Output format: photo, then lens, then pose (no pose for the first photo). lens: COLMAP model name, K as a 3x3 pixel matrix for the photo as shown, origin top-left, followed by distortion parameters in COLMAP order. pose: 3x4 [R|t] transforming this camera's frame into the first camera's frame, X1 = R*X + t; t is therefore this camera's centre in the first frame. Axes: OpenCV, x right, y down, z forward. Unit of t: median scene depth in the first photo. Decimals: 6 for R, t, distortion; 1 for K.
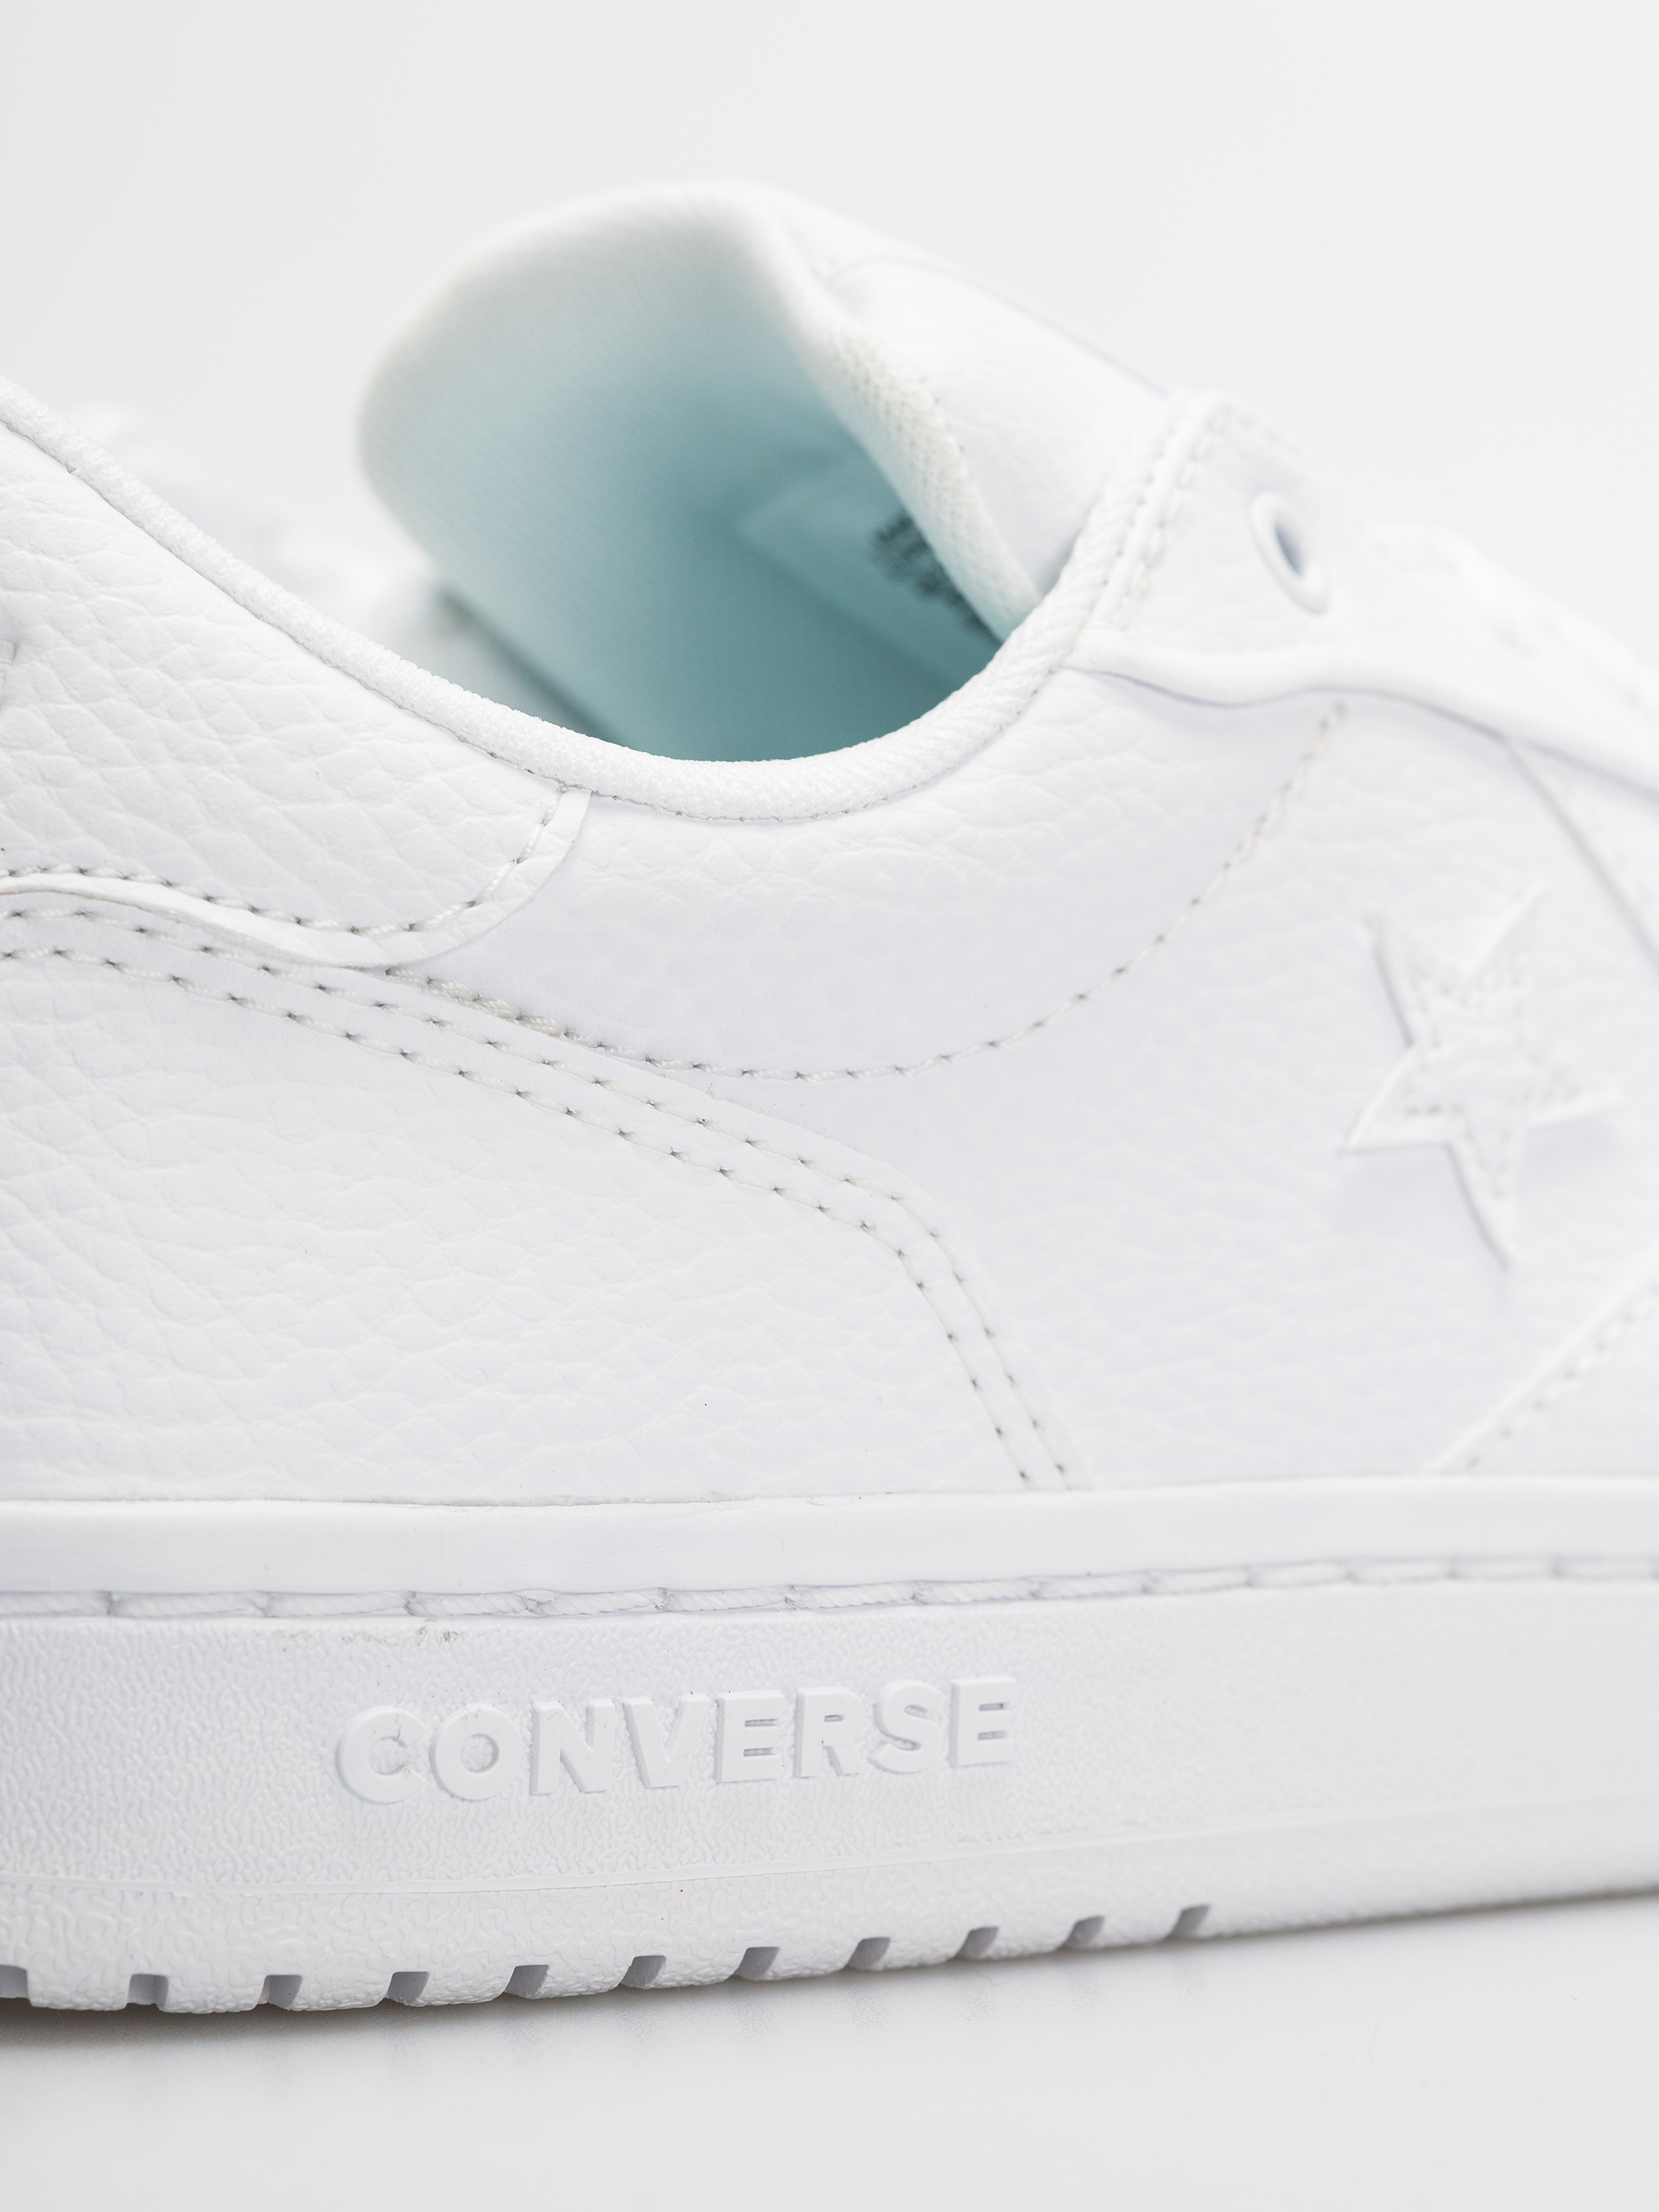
lens RADIAL K [[5901.9, 0, 829.5], [0, 5901.9, 1106.0], [0, 0, 1]] dist [0.112865, 0.140696]
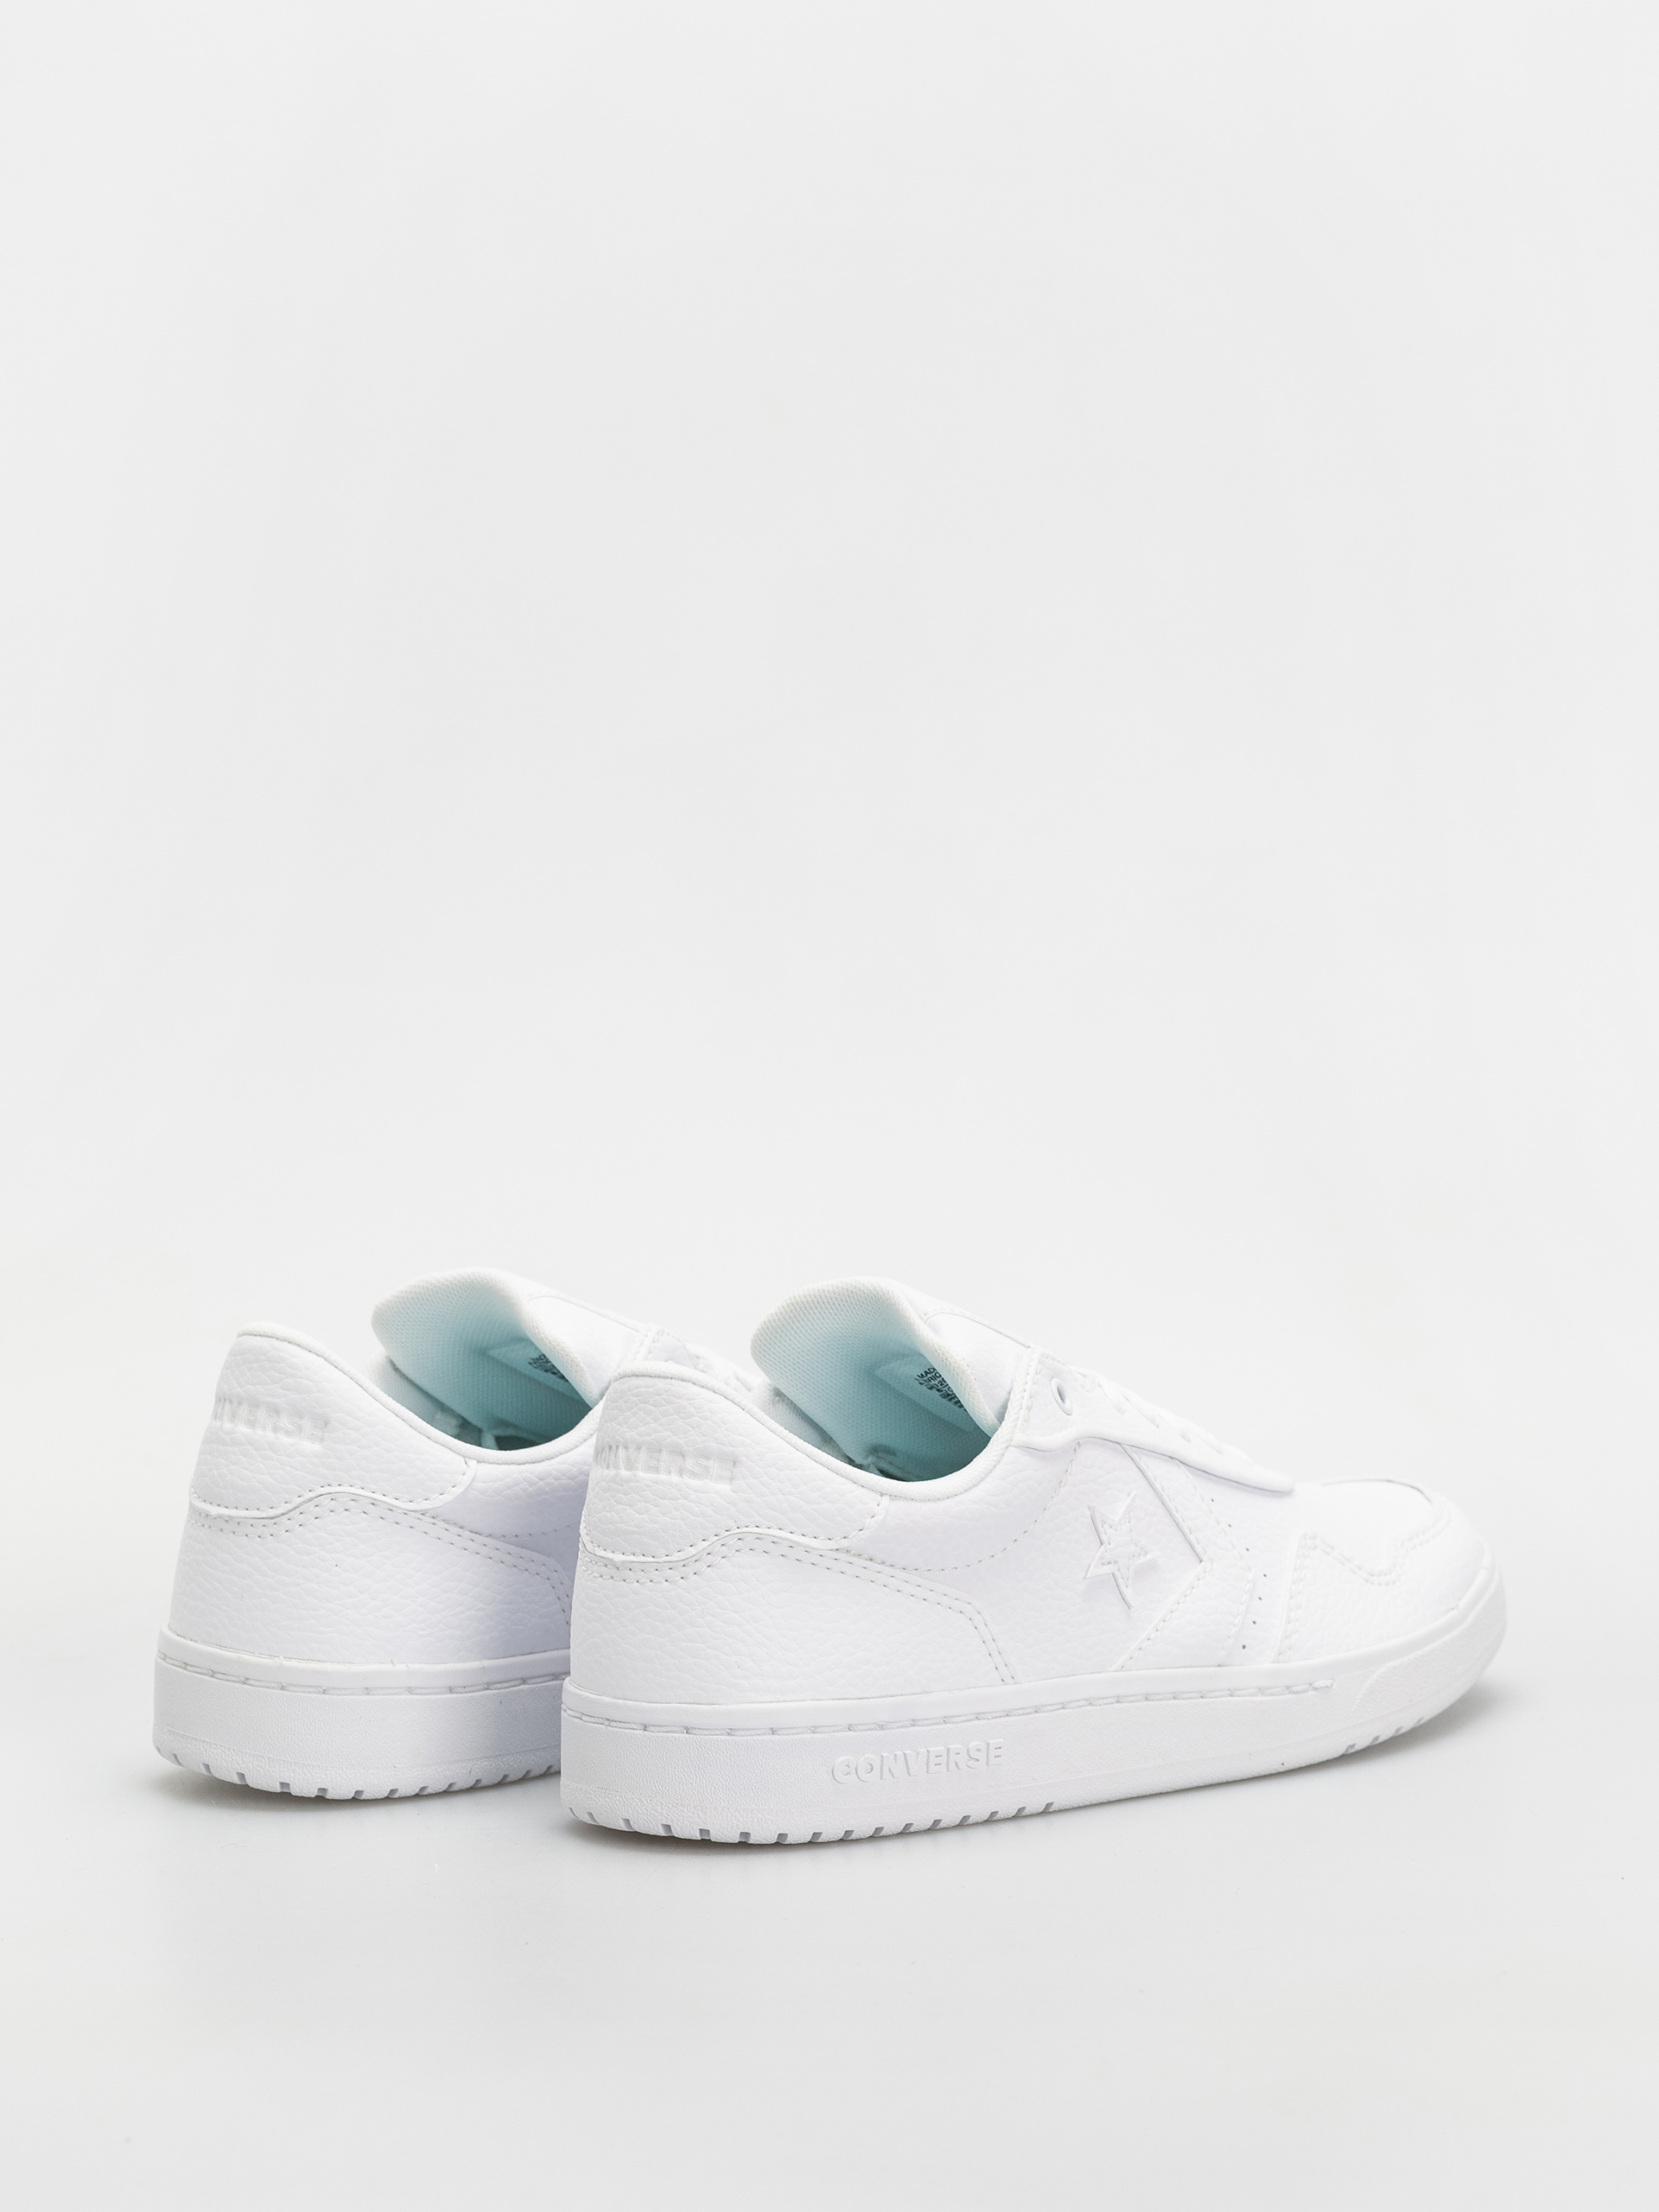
lens RADIAL K [[5901.9, 0, 829.5], [0, 5901.9, 1106.0], [0, 0, 1]] dist [0.112865, 0.140696]
pose [[0.986687, -0.022219, 0.161105, -0.624943], [0.019249, 0.999615, 0.019977, -0.348958], [-0.161486, -0.016610, 0.986735, -2.420161]]
